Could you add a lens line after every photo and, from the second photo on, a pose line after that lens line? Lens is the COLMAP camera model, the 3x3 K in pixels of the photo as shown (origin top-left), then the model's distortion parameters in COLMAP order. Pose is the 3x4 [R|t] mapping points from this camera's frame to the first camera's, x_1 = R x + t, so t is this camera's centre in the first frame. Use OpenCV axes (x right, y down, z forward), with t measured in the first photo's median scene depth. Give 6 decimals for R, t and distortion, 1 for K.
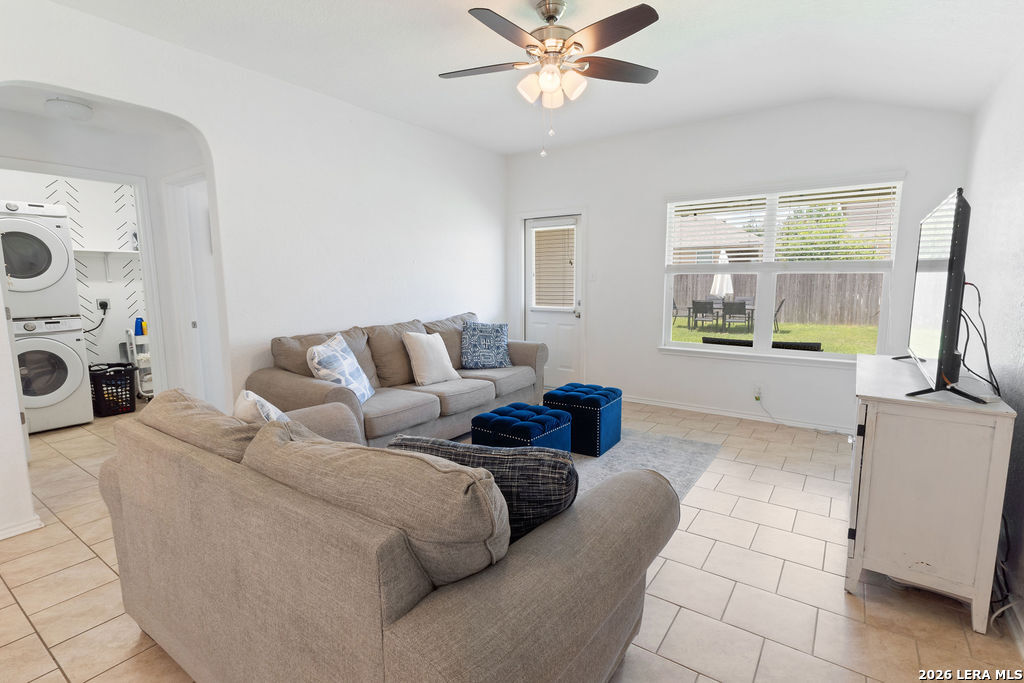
lens RADIAL K [[492.2, 0, 519.6], [0, 492.2, 341.3], [0, 0, 1]] dist [0.010747, -0.003552]
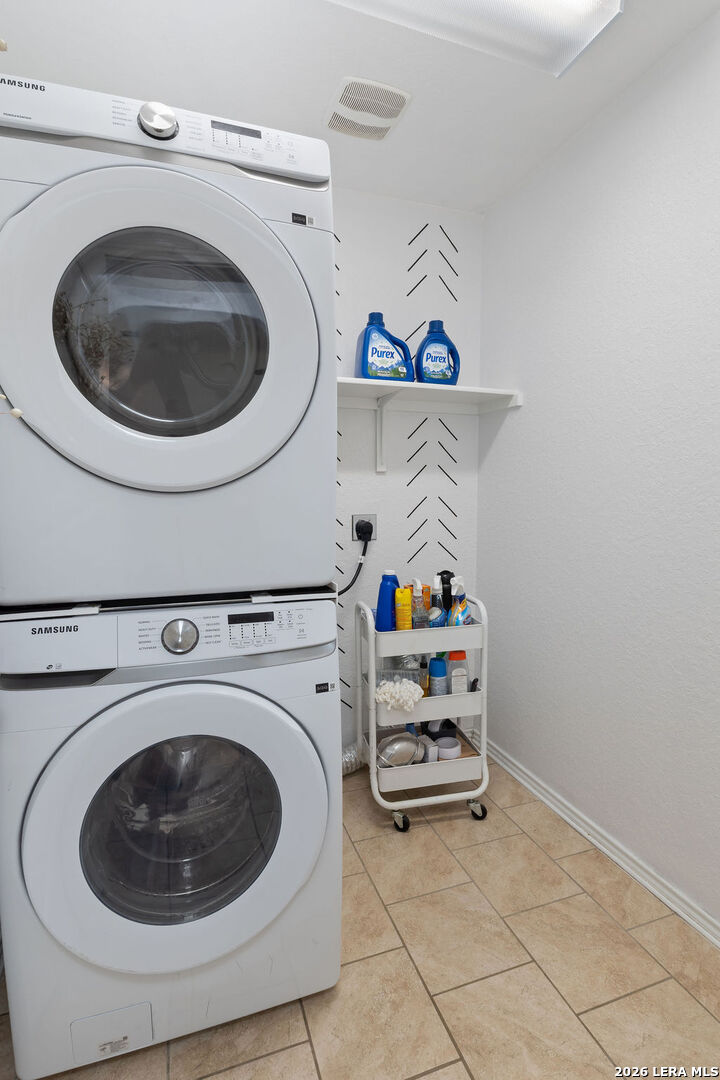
lens RADIAL K [[519.2, 0, 354.2], [0, 519.2, 544.5], [0, 0, 1]] dist [0.010747, -0.003552]
pose [[0.811788, 0.067404, -0.580050, -0.753711], [-0.078525, 0.996894, 0.005945, -0.079677], [0.578649, 0.040723, 0.814559, 0.818230]]
